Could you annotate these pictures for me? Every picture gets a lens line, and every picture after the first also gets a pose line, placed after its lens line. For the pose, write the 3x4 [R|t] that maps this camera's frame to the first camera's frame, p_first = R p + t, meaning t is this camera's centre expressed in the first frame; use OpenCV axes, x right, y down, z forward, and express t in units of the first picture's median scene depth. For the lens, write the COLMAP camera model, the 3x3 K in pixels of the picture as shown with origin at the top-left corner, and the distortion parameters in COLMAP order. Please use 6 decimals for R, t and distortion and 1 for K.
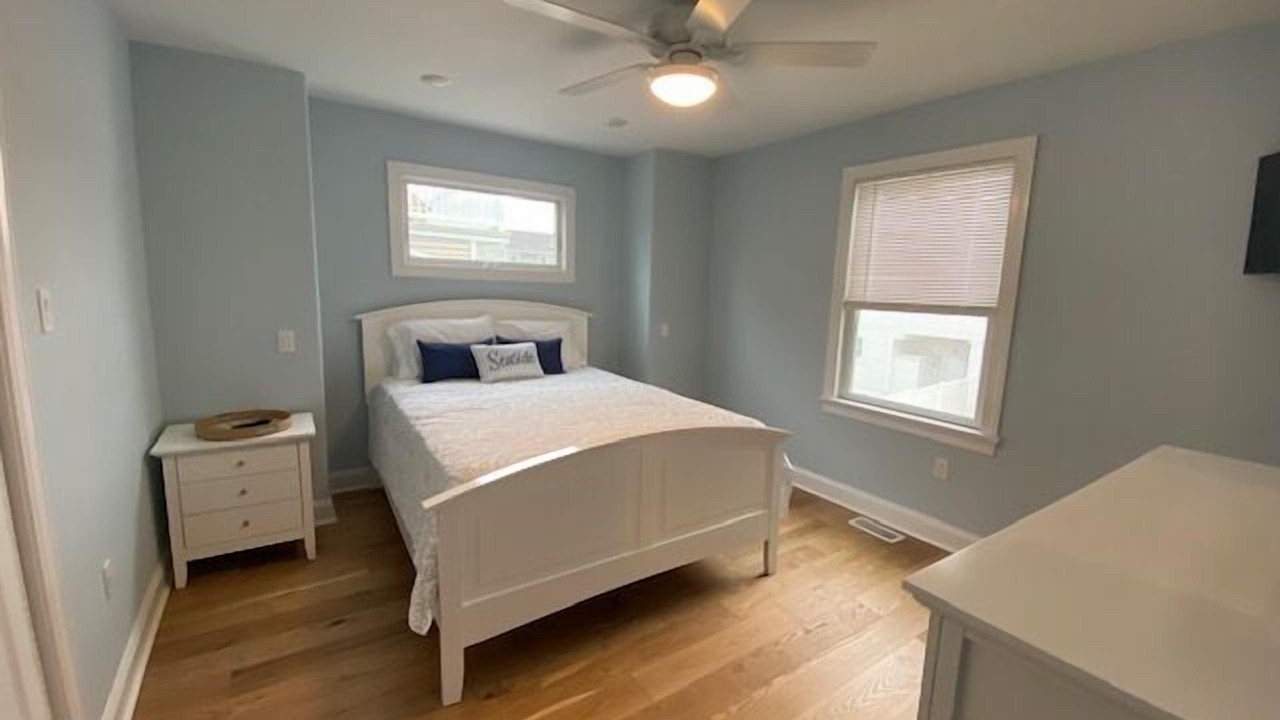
lens RADIAL K [[508.8, 0, 645.8], [0, 508.8, 357.8], [0, 0, 1]] dist [-0.000703, -0.000103]
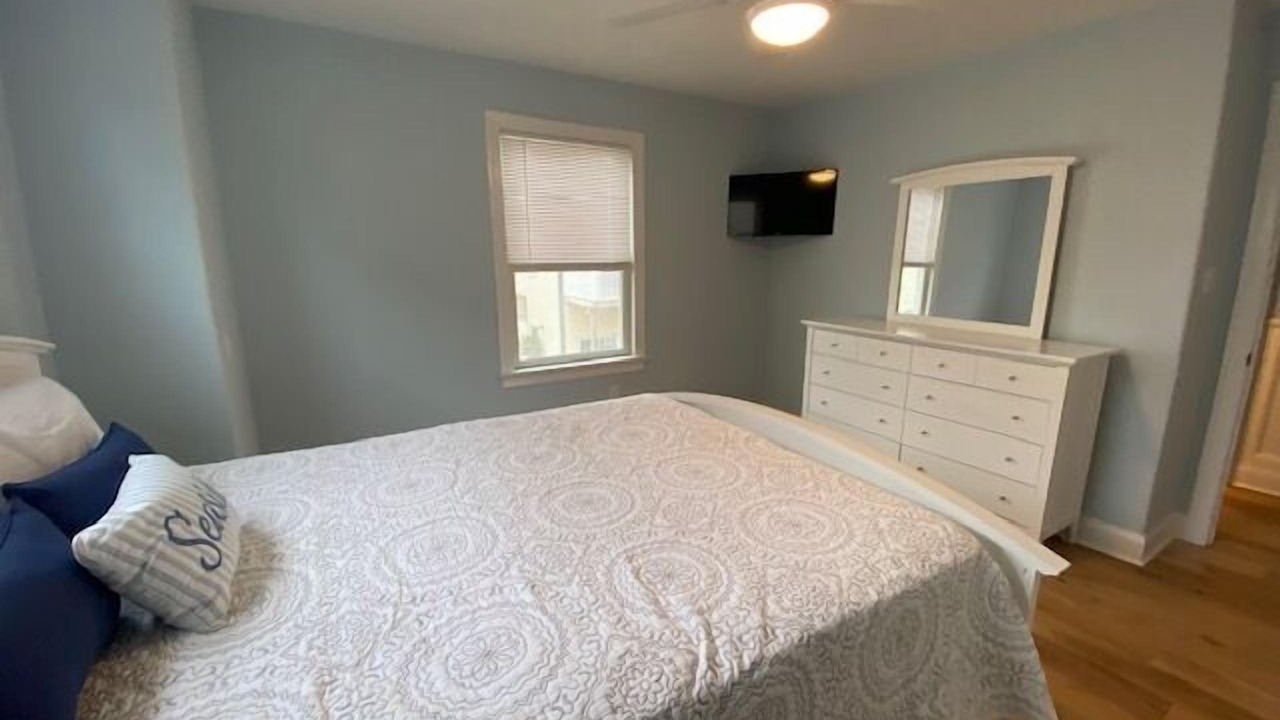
lens RADIAL K [[508.8, 0, 645.8], [0, 508.8, 357.8], [0, 0, 1]] dist [-0.000703, -0.000103]
pose [[0.065268, -0.232522, 0.970399, -0.538845], [0.151790, 0.963469, 0.220652, -0.117261], [-0.986255, 0.132896, 0.098179, 0.707385]]
